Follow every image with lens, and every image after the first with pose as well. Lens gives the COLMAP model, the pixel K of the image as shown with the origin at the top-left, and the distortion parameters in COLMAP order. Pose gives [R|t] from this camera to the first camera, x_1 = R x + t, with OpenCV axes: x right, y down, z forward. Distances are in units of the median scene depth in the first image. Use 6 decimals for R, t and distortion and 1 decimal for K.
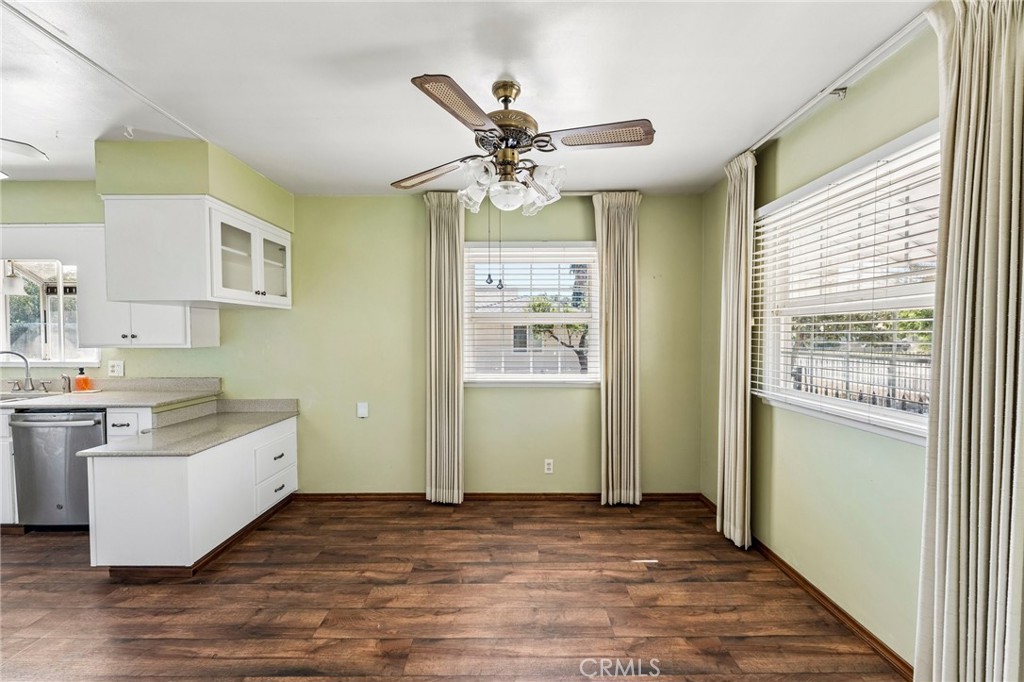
lens RADIAL K [[411.9, 0, 509.7], [0, 411.9, 344.6], [0, 0, 1]] dist [0.001064, -0.000773]
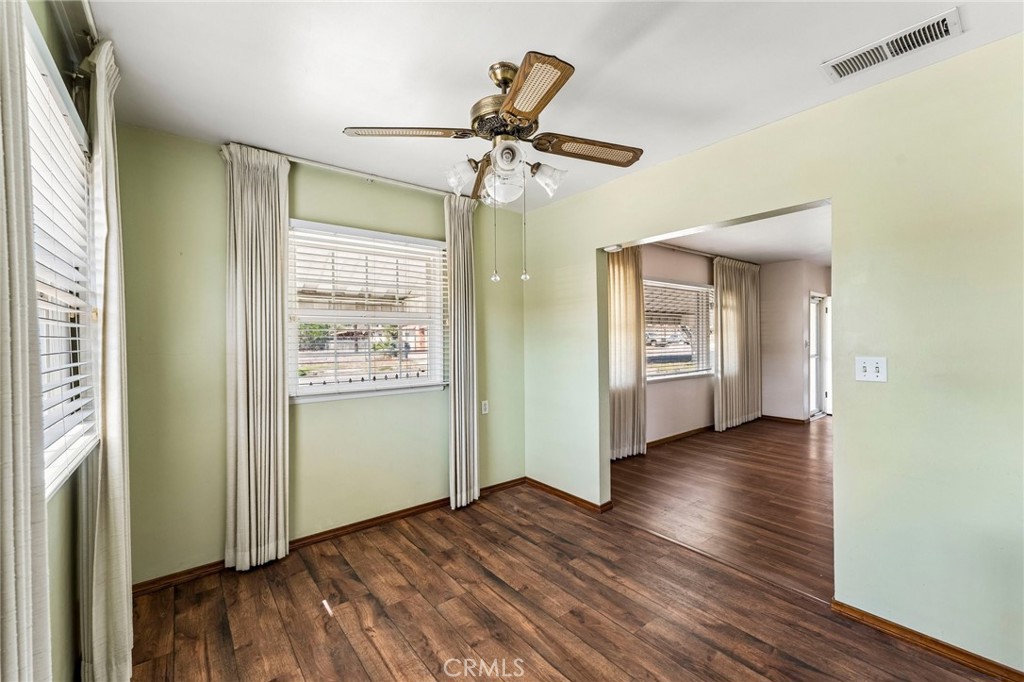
lens RADIAL K [[411.9, 0, 520.0], [0, 411.9, 340.7], [0, 0, 1]] dist [0.001064, -0.000773]
pose [[-0.625866, 0.005029, 0.779914, -0.624338], [0.029112, 0.999433, 0.016917, -0.022637], [-0.779387, 0.033293, -0.625658, 1.304554]]
